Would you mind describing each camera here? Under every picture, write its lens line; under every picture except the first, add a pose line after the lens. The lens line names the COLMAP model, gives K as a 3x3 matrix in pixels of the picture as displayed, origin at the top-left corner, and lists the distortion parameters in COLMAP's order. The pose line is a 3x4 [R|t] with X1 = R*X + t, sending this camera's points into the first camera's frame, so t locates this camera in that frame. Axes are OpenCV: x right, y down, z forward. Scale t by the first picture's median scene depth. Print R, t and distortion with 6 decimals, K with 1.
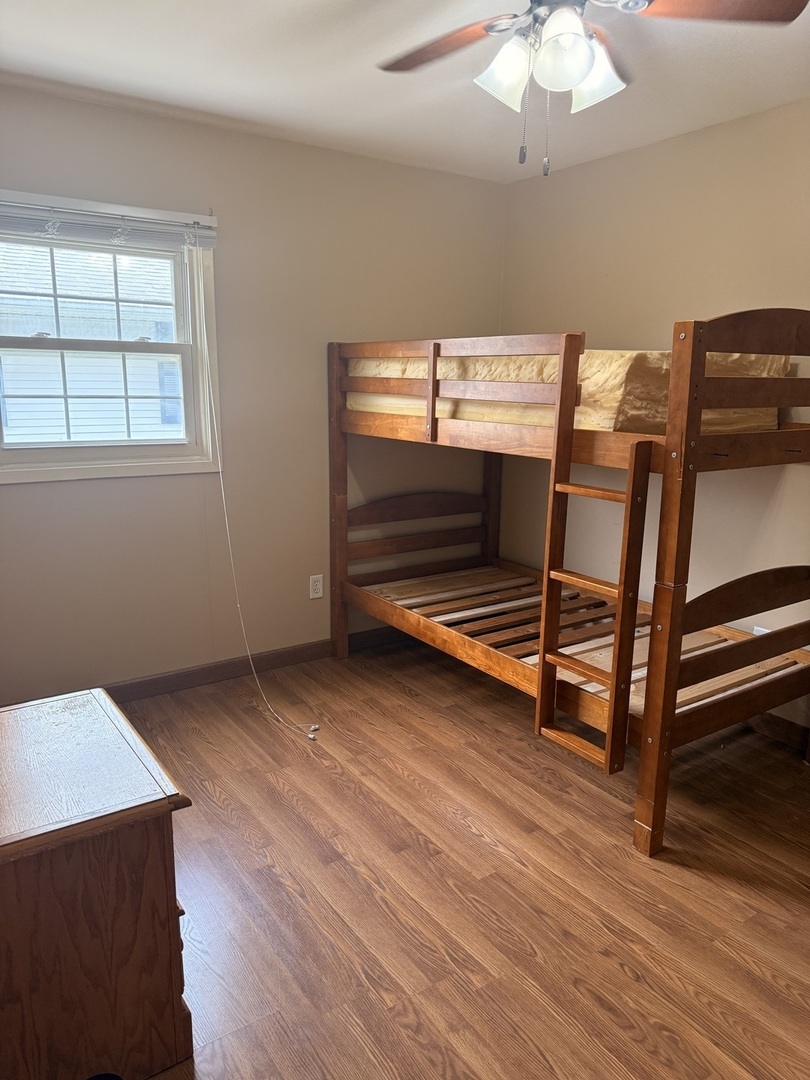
lens RADIAL K [[761.0, 0, 407.0], [0, 761.0, 544.7], [0, 0, 1]] dist [0.063005, -0.076295]
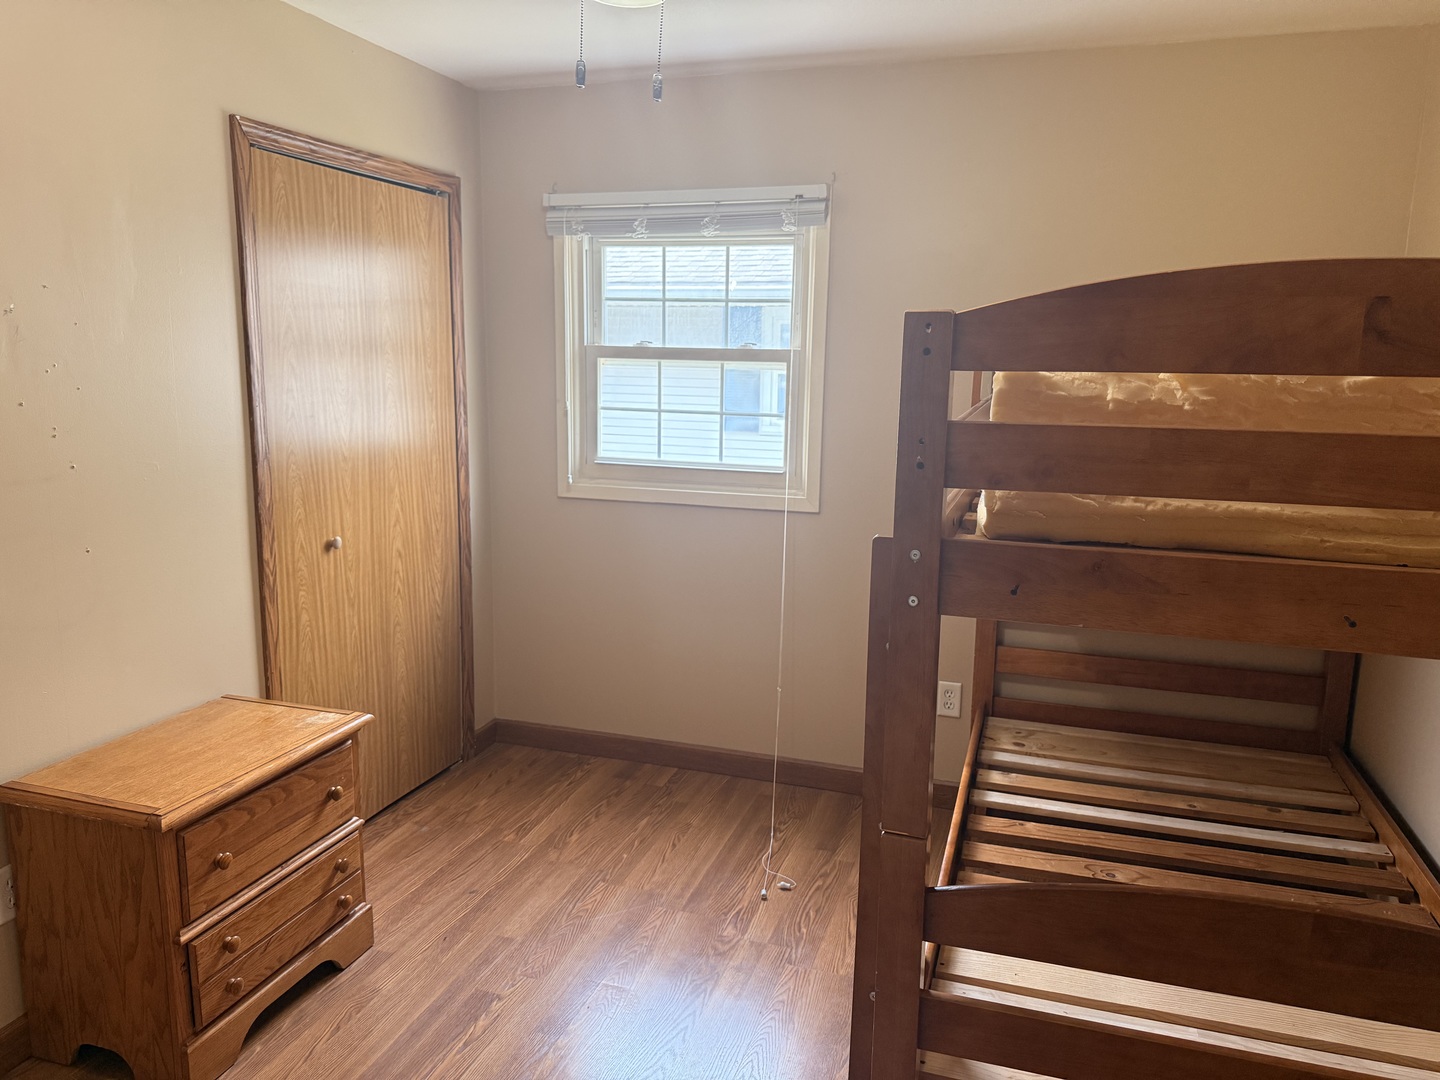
lens RADIAL K [[1014.7, 0, 717.0], [0, 1014.7, 536.4], [0, 0, 1]] dist [0.063005, -0.076295]
pose [[0.610984, 0.132343, -0.780503, 0.527572], [-0.177357, 0.983749, 0.027969, -0.090536], [0.771520, 0.121339, 0.624526, 0.323196]]
